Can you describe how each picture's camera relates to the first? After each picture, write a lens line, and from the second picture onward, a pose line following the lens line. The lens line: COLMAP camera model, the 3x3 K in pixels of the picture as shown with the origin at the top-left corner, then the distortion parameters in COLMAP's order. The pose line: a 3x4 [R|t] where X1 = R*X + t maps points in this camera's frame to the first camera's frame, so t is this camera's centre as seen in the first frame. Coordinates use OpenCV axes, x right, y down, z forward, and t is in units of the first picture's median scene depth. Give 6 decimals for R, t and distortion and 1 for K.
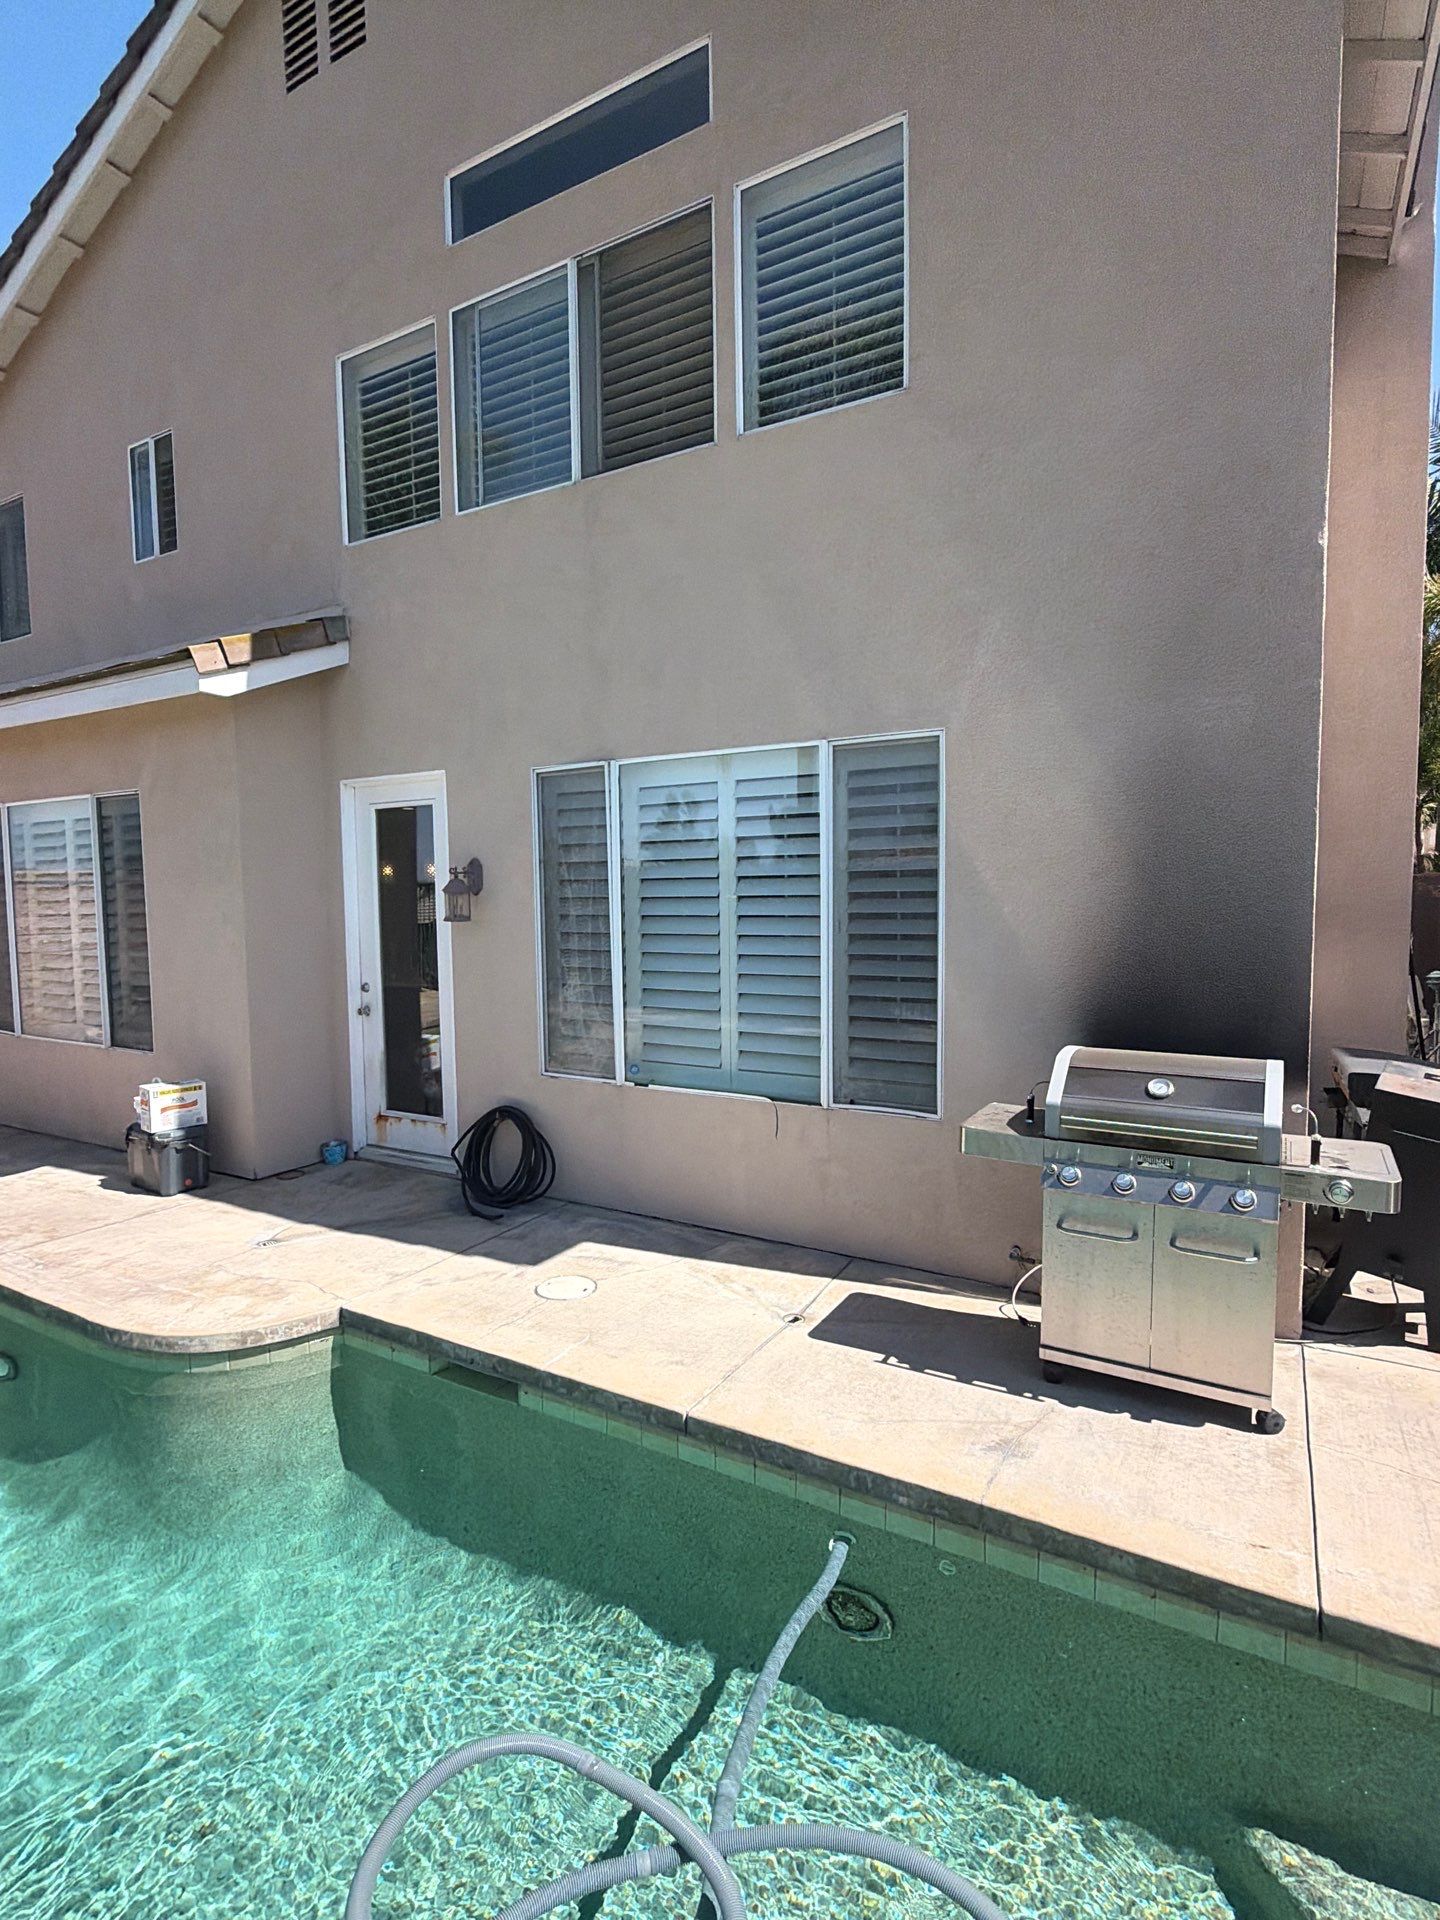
lens RADIAL K [[945.2, 0, 720.0], [0, 945.2, 960.0], [0, 0, 1]] dist [0.003891, -0.000054]
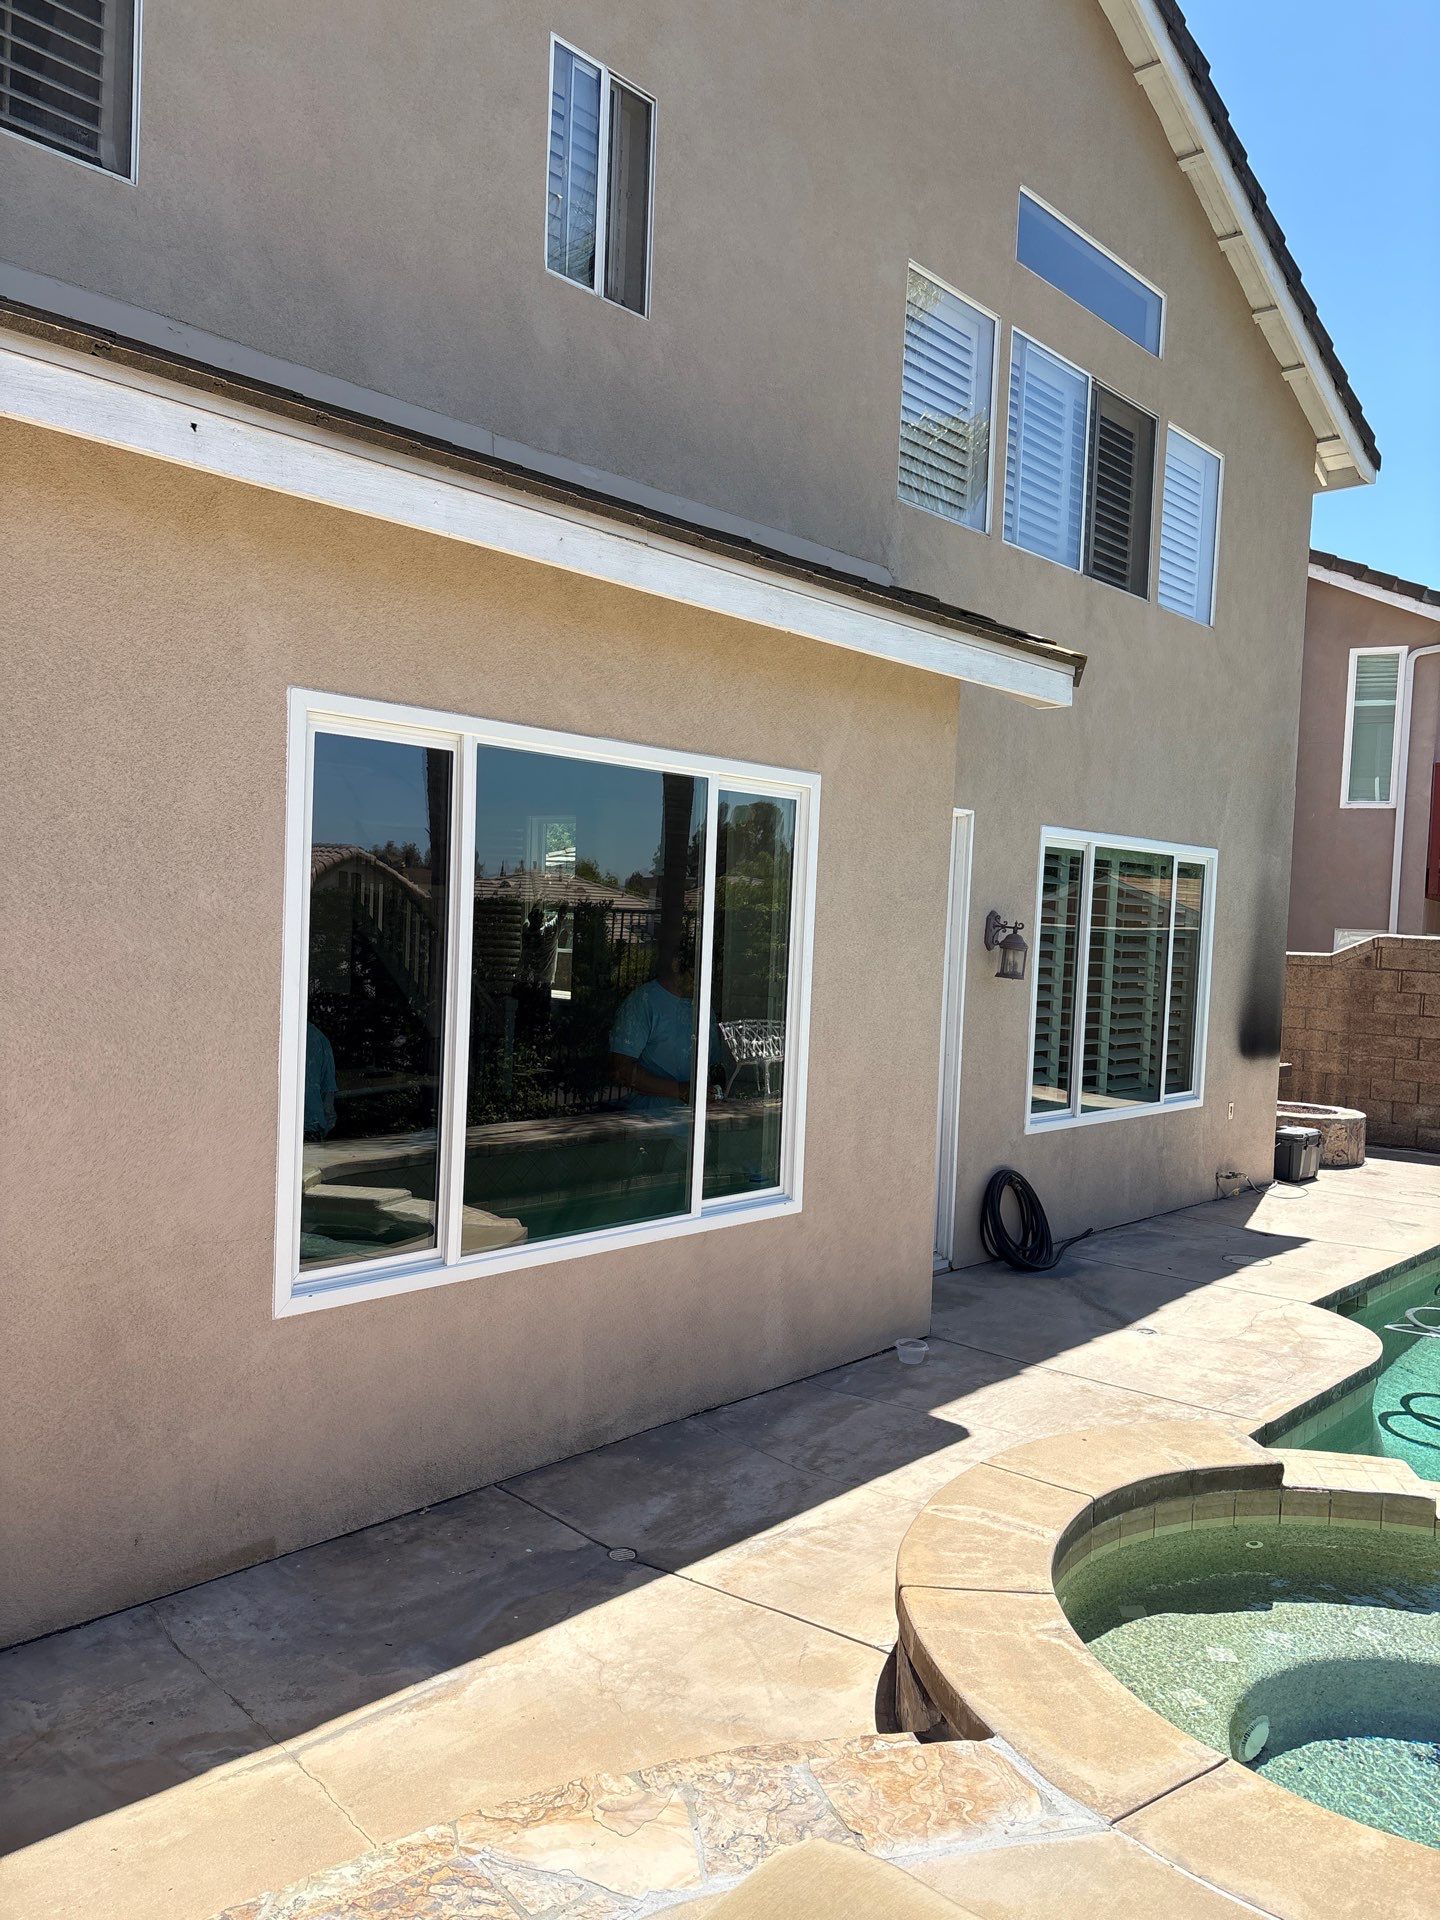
lens RADIAL K [[1459.5, 0, 720.0], [0, 1459.5, 960.0], [0, 0, 1]] dist [-0.007953, -0.014154]
pose [[0.213681, -0.011403, 0.976837, -2.019264], [0.017769, 0.999812, 0.007785, -0.087735], [-0.976742, 0.015694, 0.213843, 1.128023]]
